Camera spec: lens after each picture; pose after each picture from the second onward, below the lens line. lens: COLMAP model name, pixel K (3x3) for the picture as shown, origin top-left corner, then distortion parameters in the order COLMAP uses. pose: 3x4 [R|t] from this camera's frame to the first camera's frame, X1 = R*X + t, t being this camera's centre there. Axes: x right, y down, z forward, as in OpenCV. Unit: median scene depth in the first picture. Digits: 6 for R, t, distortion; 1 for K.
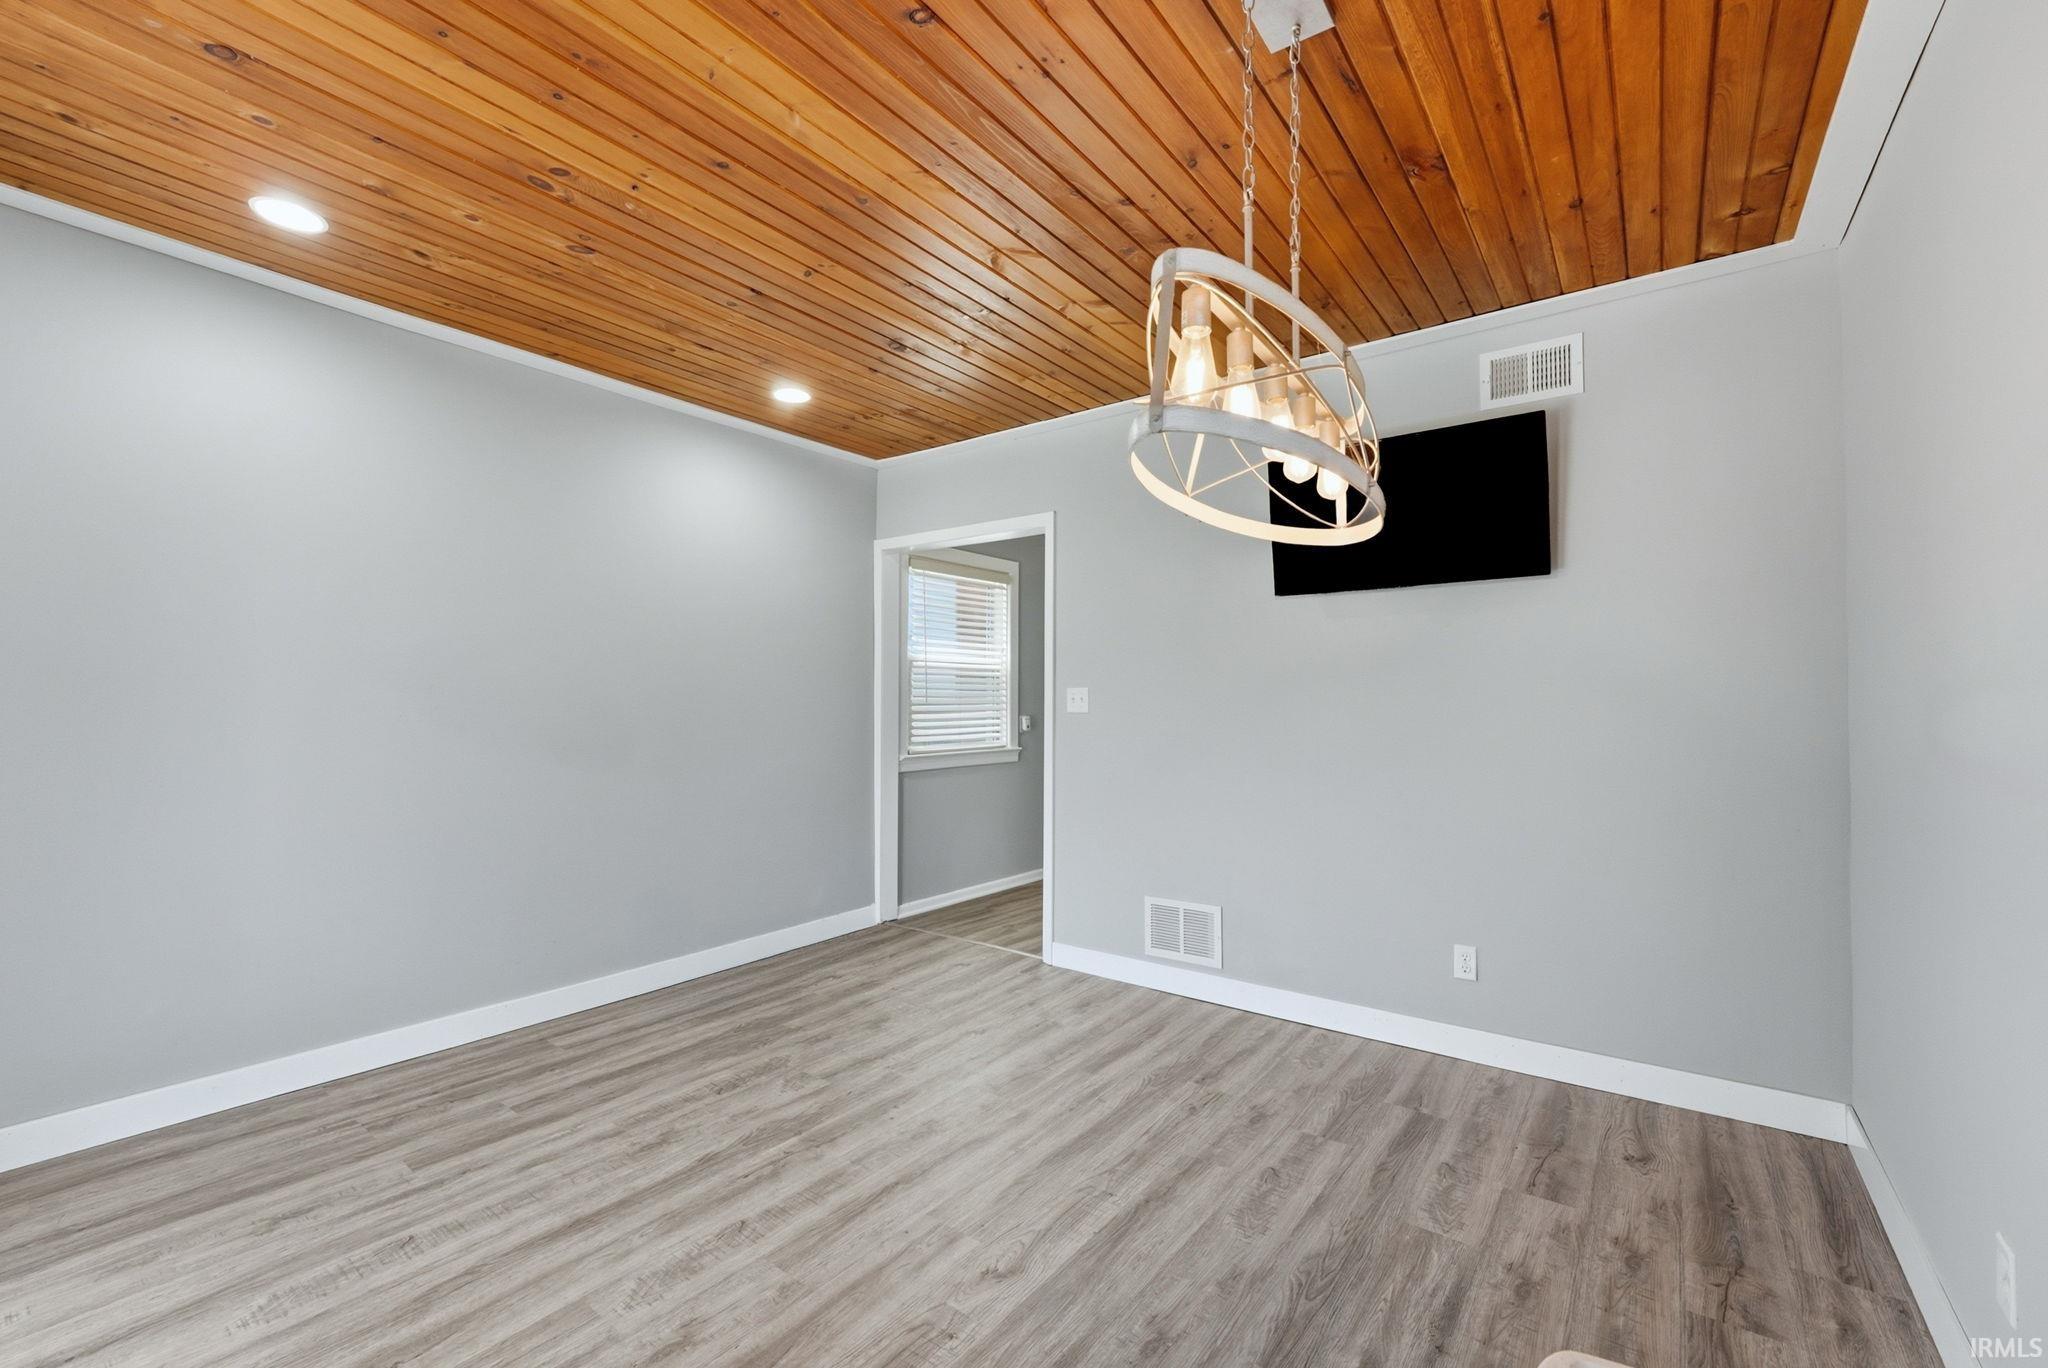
lens RADIAL K [[847.1, 0, 1028.0], [0, 847.1, 683.4], [0, 0, 1]] dist [-0.012601, -0.000292]
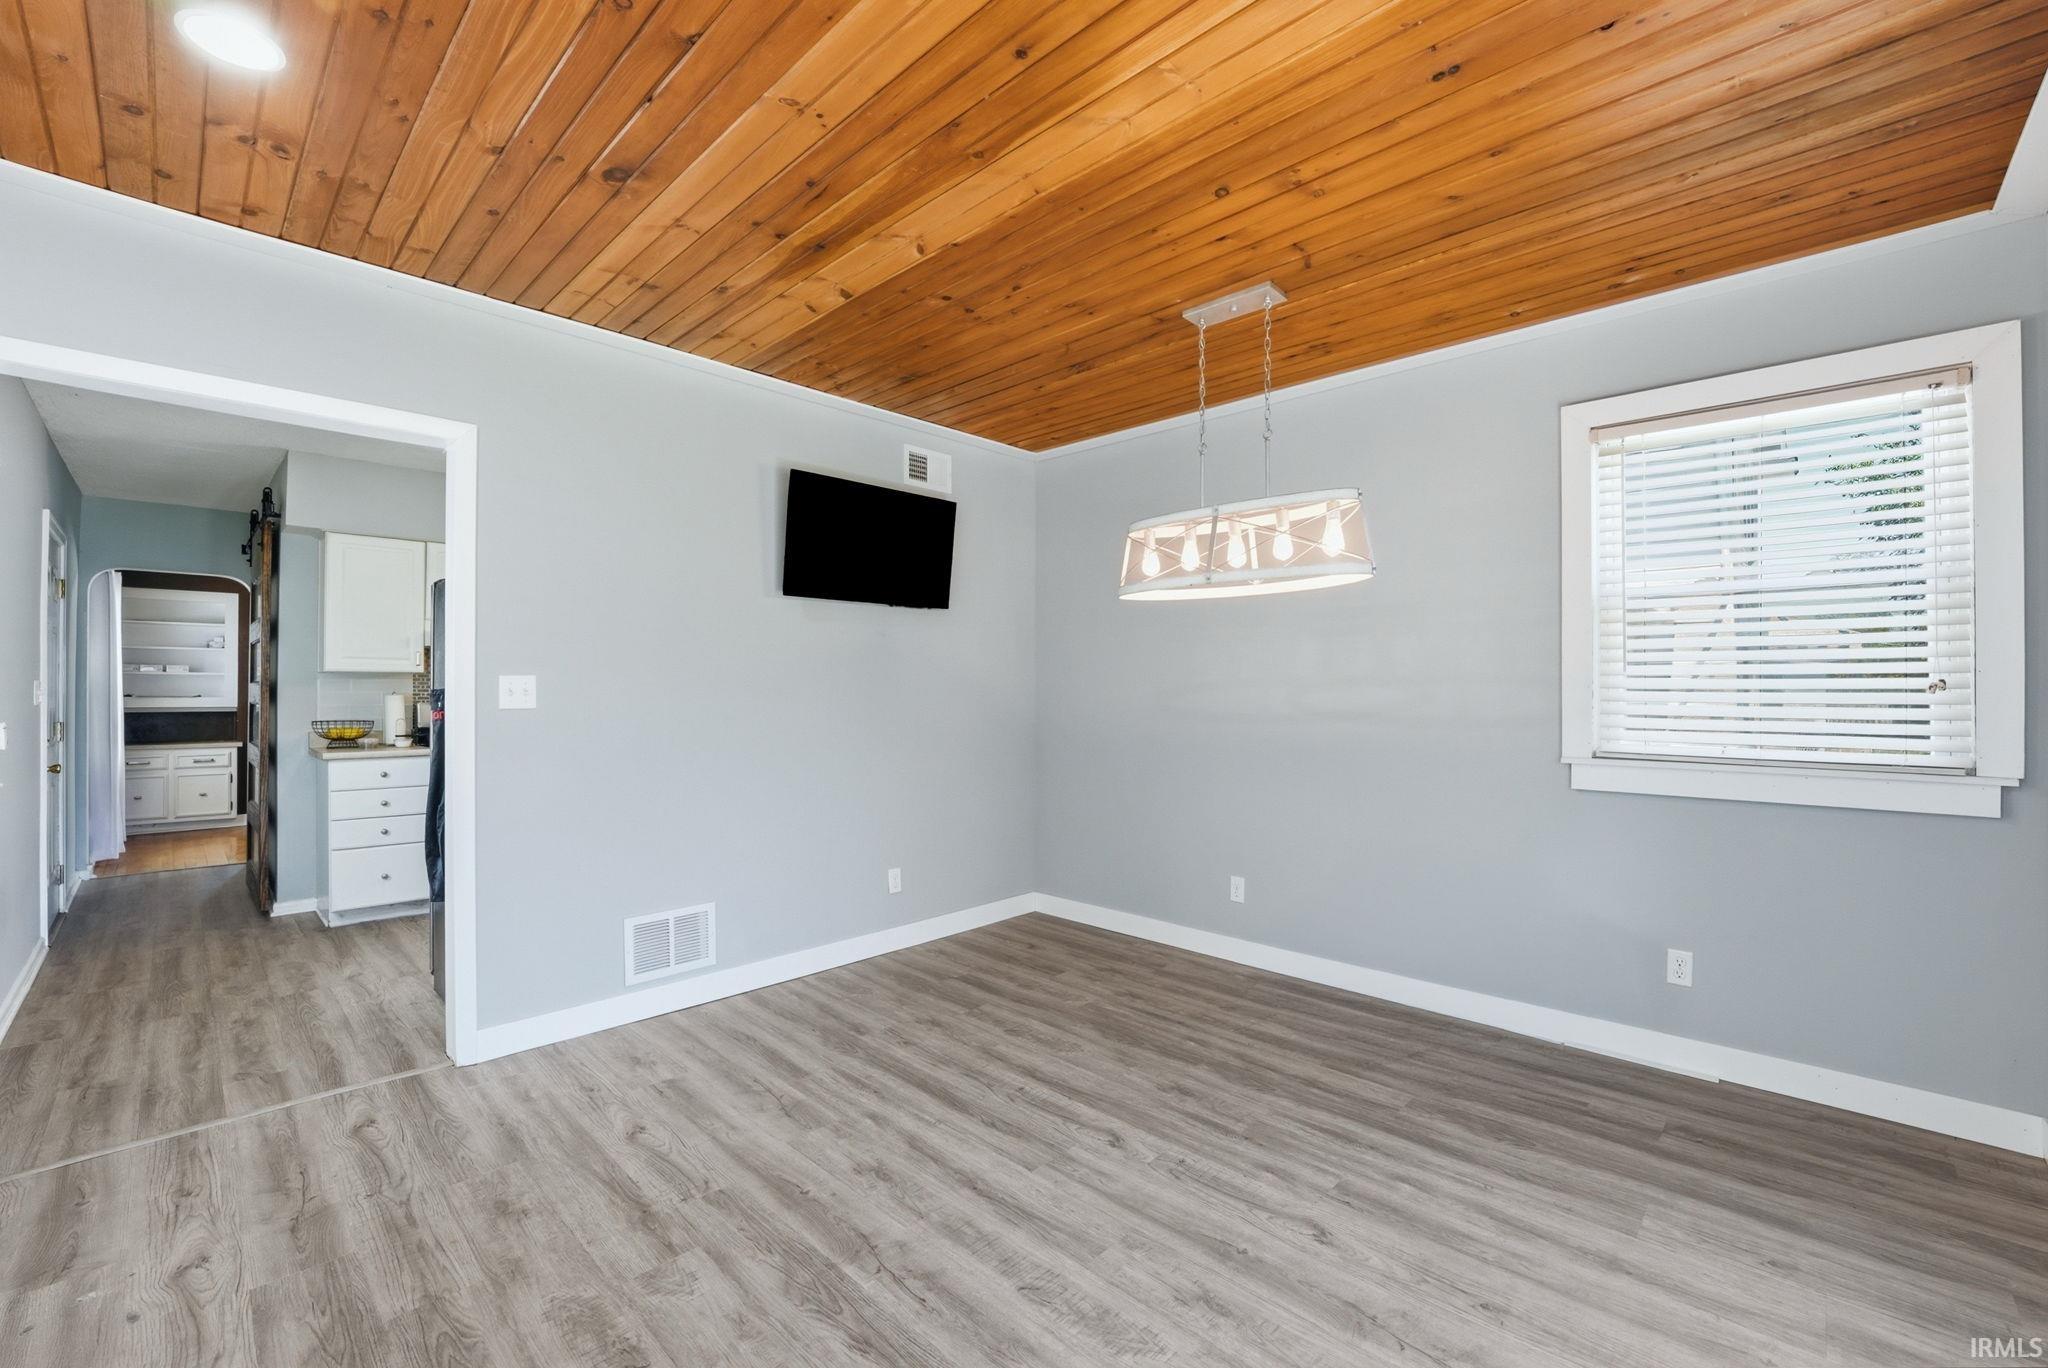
lens RADIAL K [[847.1, 0, 1027.4], [0, 847.1, 687.3], [0, 0, 1]] dist [-0.012601, -0.000292]
pose [[0.126634, 0.000632, 0.991949, -0.912603], [-0.020575, 0.999786, 0.001990, 0.006774], [-0.991736, -0.020662, 0.126620, 0.673815]]
